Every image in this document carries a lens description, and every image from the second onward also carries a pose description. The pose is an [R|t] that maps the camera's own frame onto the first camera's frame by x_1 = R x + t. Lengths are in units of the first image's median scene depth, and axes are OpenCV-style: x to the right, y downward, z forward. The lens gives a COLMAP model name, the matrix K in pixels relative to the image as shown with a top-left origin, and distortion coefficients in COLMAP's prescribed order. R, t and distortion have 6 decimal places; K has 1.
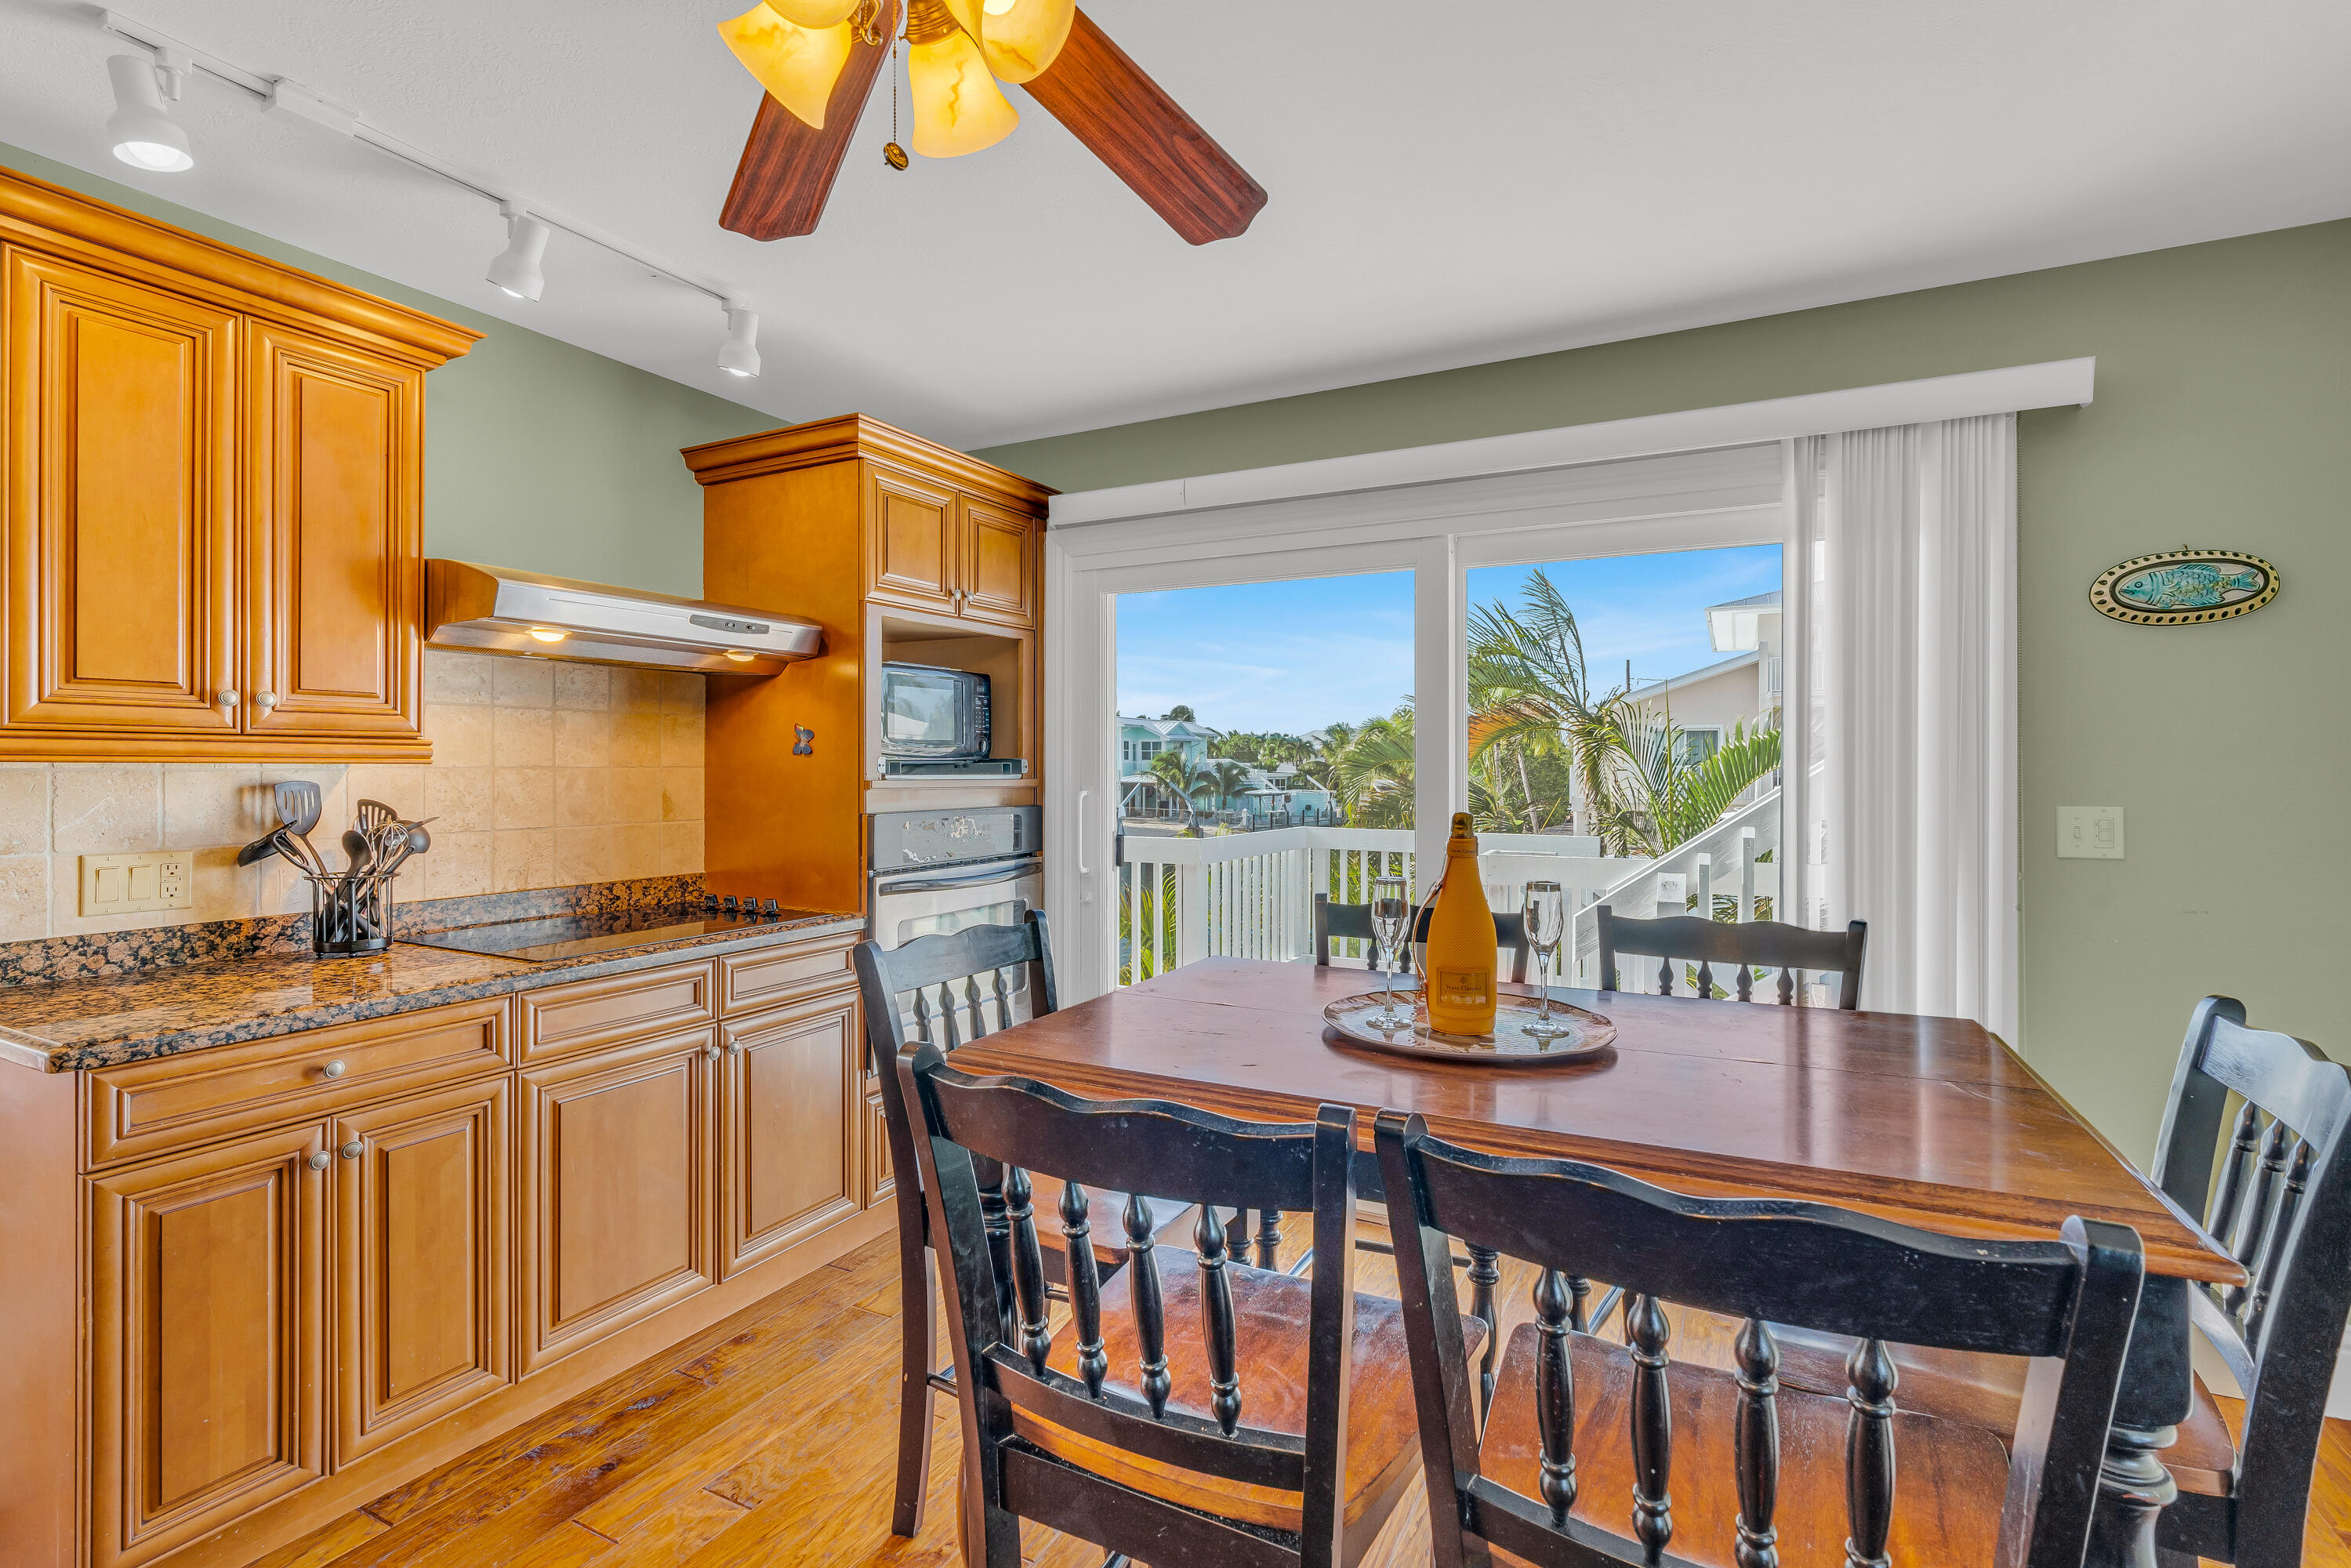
lens RADIAL K [[1054.2, 0, 1180.6], [0, 1054.2, 768.2], [0, 0, 1]] dist [-0.000083, 0.000594]
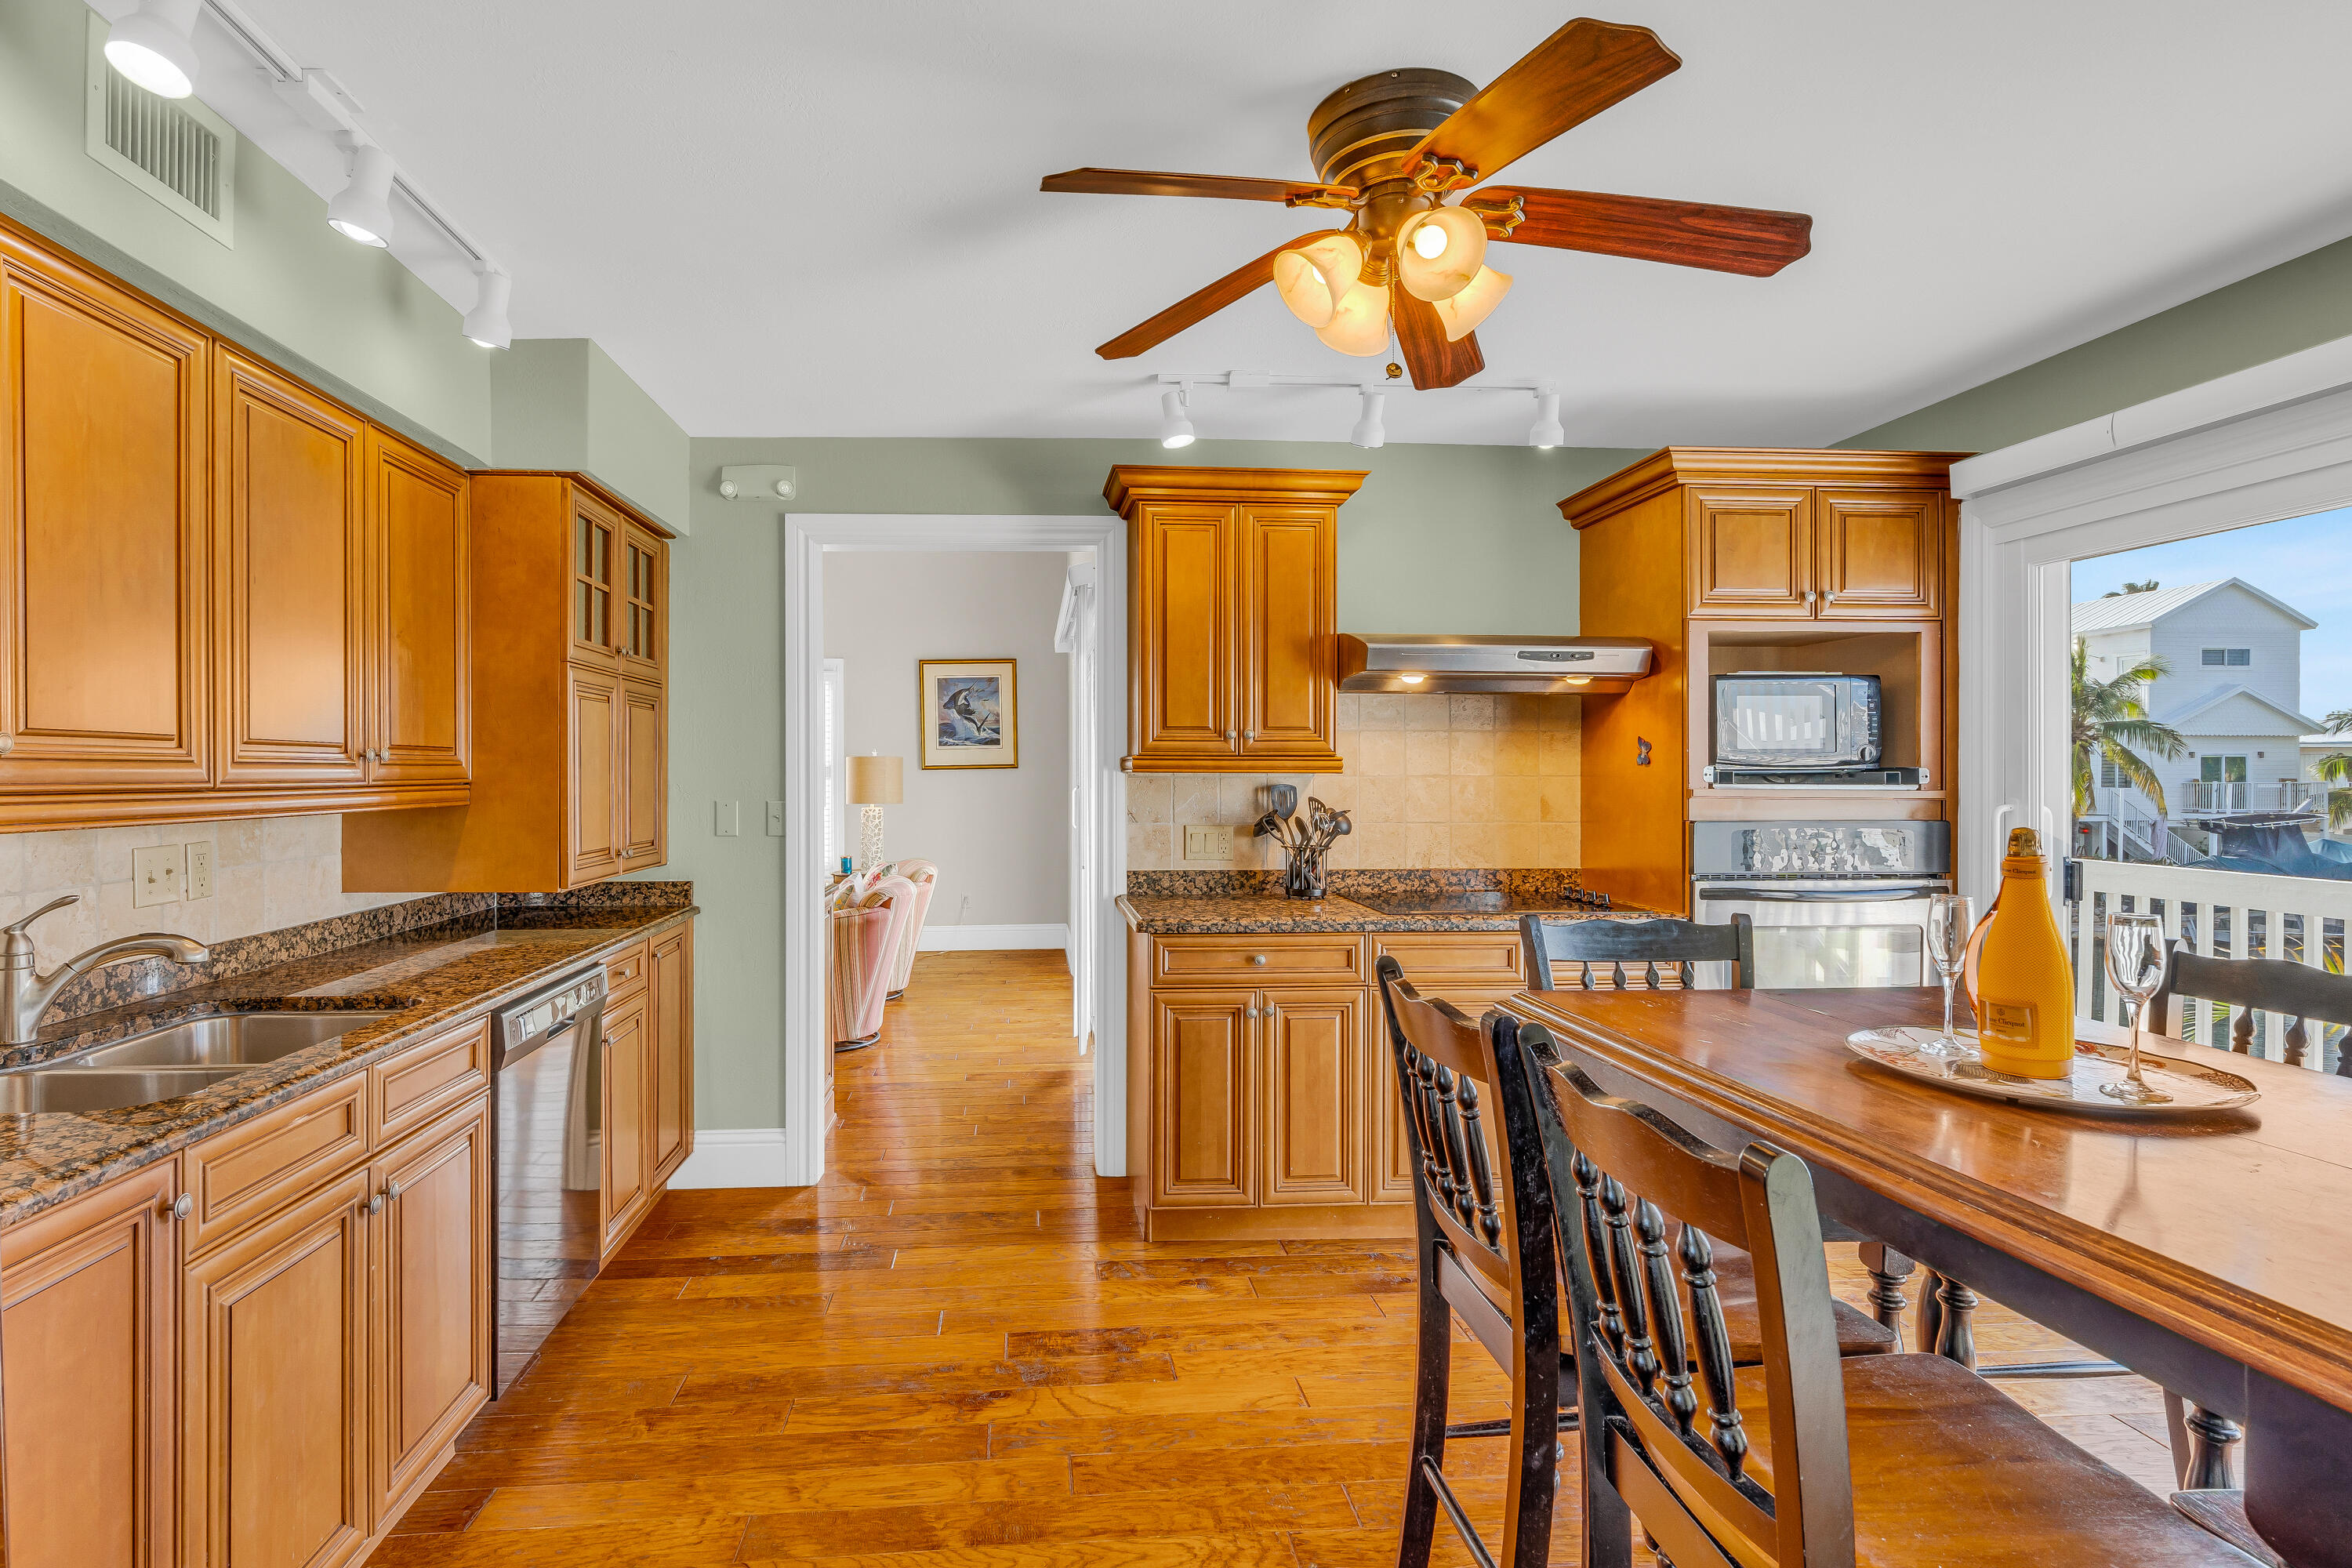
lens RADIAL K [[1119.7, 0, 1176.0], [0, 1119.7, 784.0], [0, 0, 1]] dist [-0.001359, -0.000970]
pose [[0.578892, 0.007198, -0.815372, 0.337457], [-0.002967, 0.999973, 0.006722, 0.000611], [0.815399, -0.001472, 0.578898, -0.070134]]
